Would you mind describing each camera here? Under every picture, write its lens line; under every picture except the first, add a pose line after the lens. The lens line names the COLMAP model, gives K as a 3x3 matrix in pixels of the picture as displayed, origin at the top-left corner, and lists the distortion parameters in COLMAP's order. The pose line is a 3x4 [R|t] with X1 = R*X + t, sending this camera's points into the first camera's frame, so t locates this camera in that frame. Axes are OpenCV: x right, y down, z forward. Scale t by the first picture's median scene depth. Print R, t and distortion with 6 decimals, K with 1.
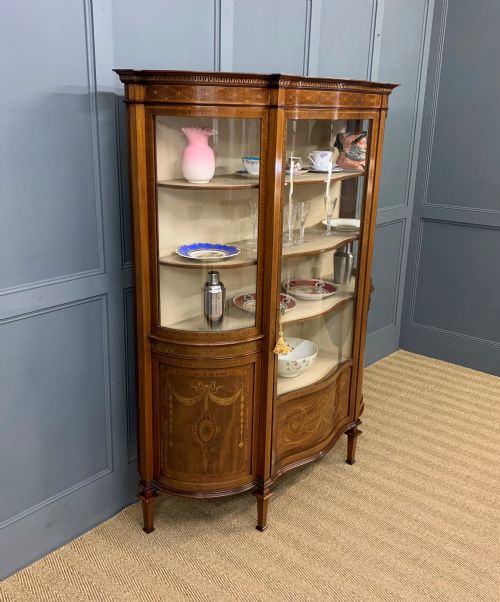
lens RADIAL K [[634.2, 0, 260.6], [0, 634.2, 289.1], [0, 0, 1]] dist [0.084174, 0.000000]
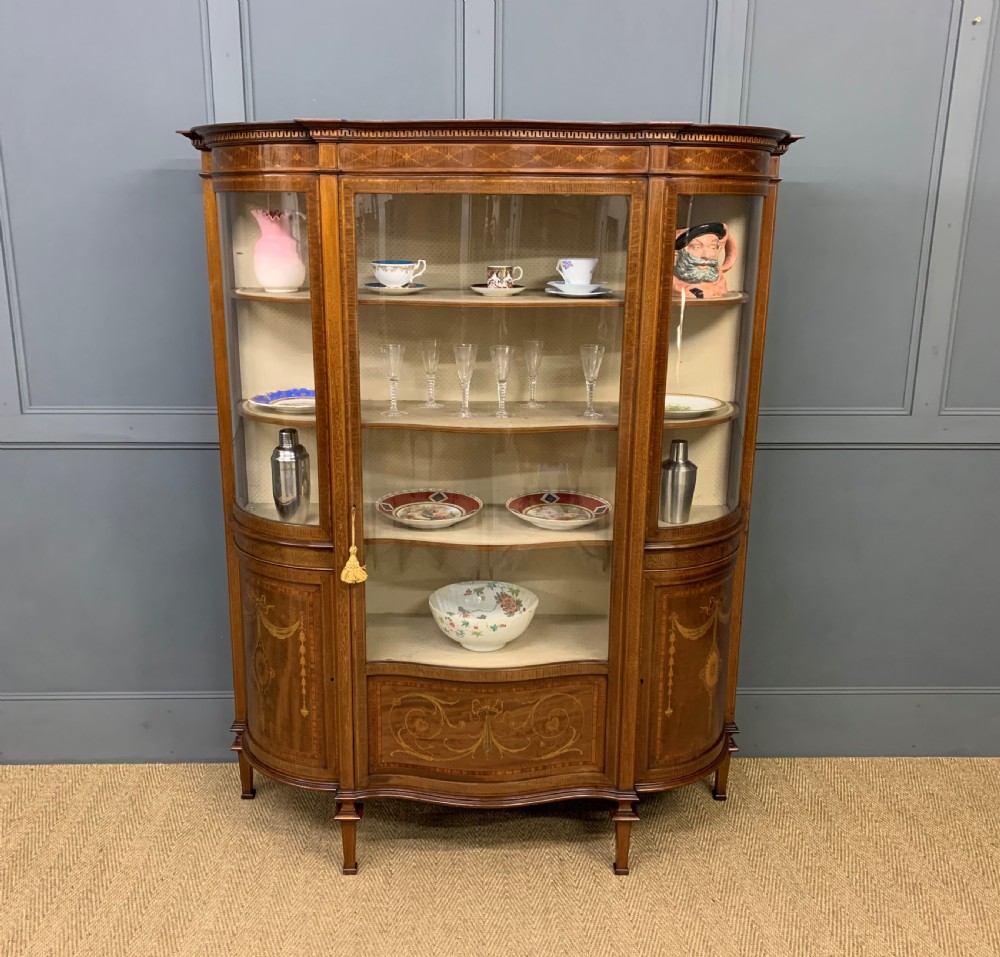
lens RADIAL K [[1056.0, 0, 469.1], [0, 1056.0, 478.4], [0, 0, 1]] dist [0.067846, 0.000000]
pose [[0.649357, 0.167834, -0.741733, 0.834683], [-0.201365, 0.978477, 0.045115, -0.062884], [0.733340, 0.120063, 0.669176, 0.401396]]
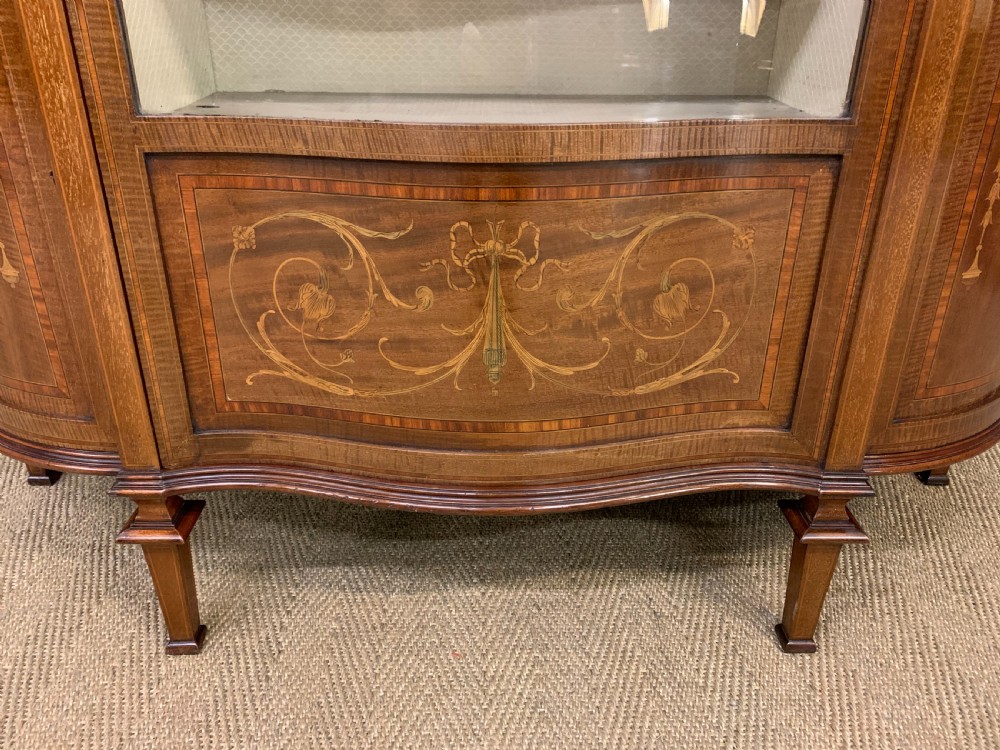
lens RADIAL K [[785.6, 0, 489.0], [0, 785.6, 375.6], [0, 0, 1]] dist [0.023590, -0.001848]
pose [[0.652234, 0.291226, -0.699841, 0.311322], [-0.200620, 0.956650, 0.211120, 0.187055], [0.730987, 0.002703, 0.682386, 0.953787]]
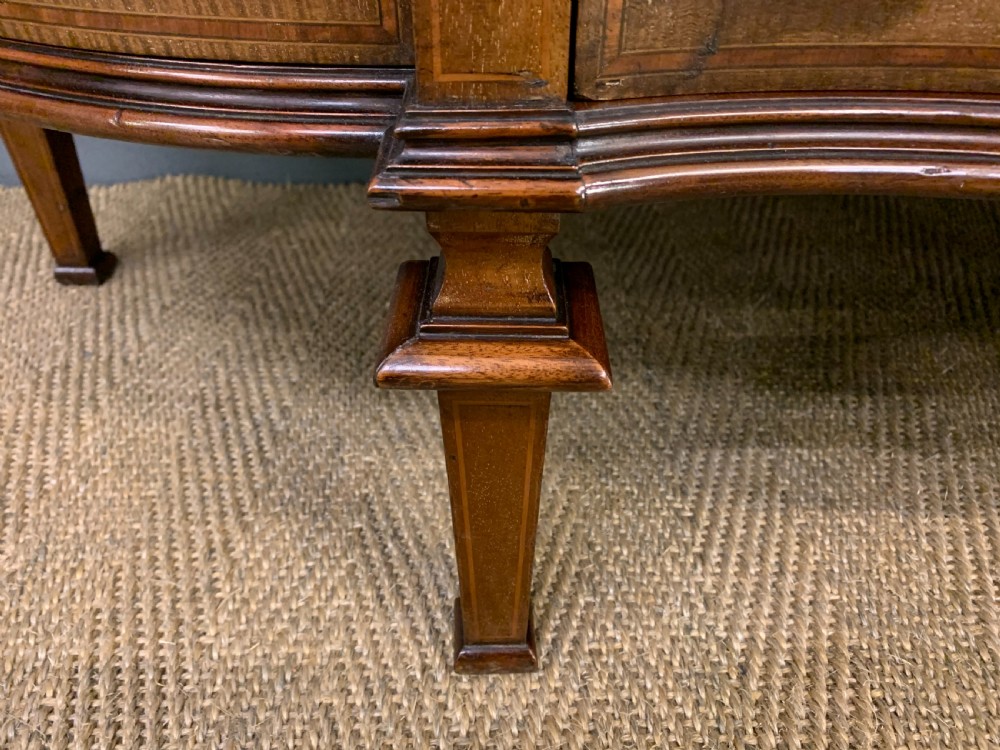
lens RADIAL K [[785.6, 0, 480.8], [0, 785.6, 382.8], [0, 0, 1]] dist [0.023590, -0.001848]
pose [[0.631311, 0.418868, -0.652684, 0.072871], [-0.196044, 0.900458, 0.388255, 0.313068], [0.750342, -0.117155, 0.650585, 1.012009]]
